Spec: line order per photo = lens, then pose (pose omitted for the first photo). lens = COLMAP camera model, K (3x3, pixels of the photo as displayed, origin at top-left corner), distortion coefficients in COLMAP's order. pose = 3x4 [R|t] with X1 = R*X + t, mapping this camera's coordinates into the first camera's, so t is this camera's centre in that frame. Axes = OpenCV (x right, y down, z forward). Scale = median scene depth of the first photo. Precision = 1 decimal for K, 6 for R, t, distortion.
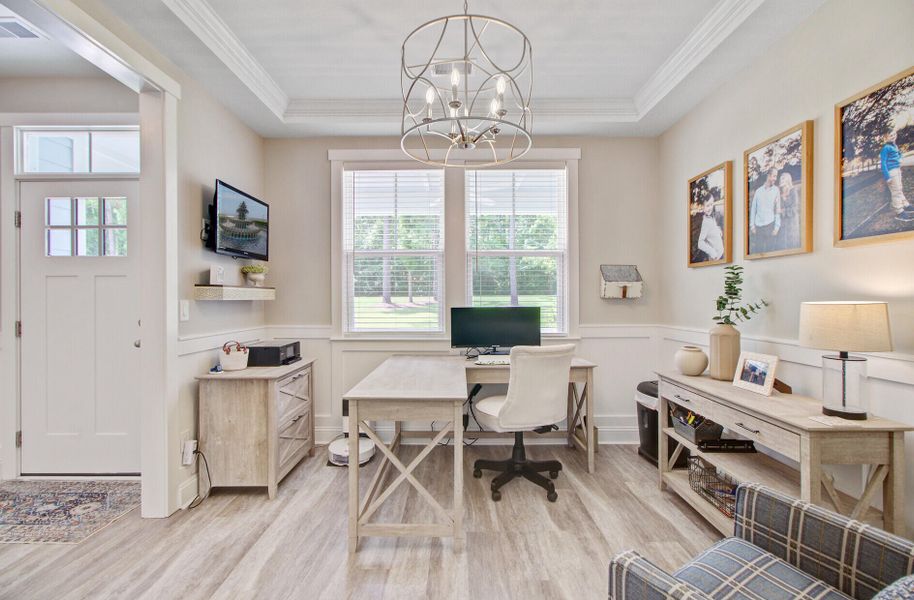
lens RADIAL K [[420.3, 0, 455.1], [0, 420.3, 292.5], [0, 0, 1]] dist [-0.003192, 0.000011]
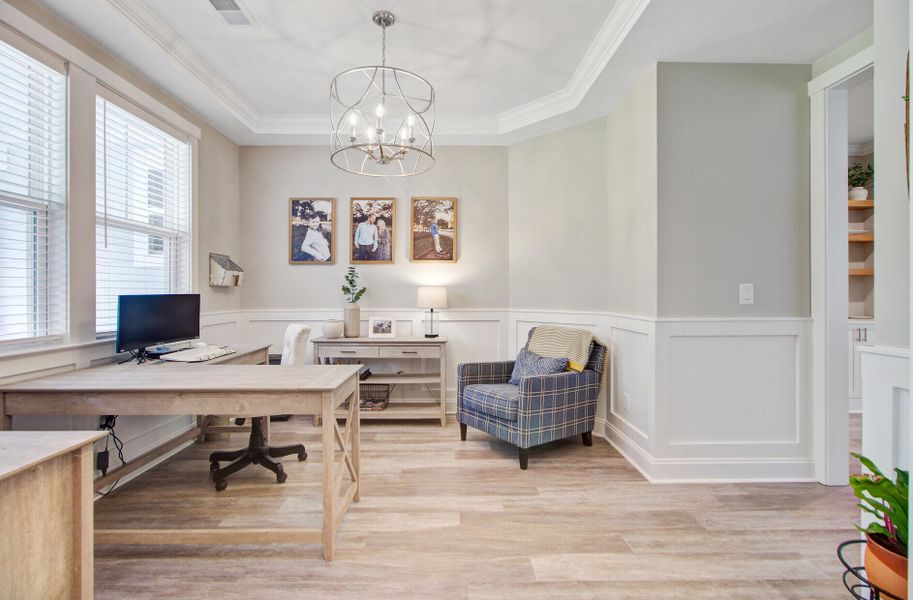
lens RADIAL K [[419.9, 0, 454.6], [0, 419.9, 292.5], [0, 0, 1]] dist [-0.003192, 0.000011]
pose [[-0.023712, 0.000604, 0.999719, -0.869661], [-0.010378, 0.999946, -0.000851, 0.030411], [-0.999665, -0.010396, -0.023704, 0.568517]]
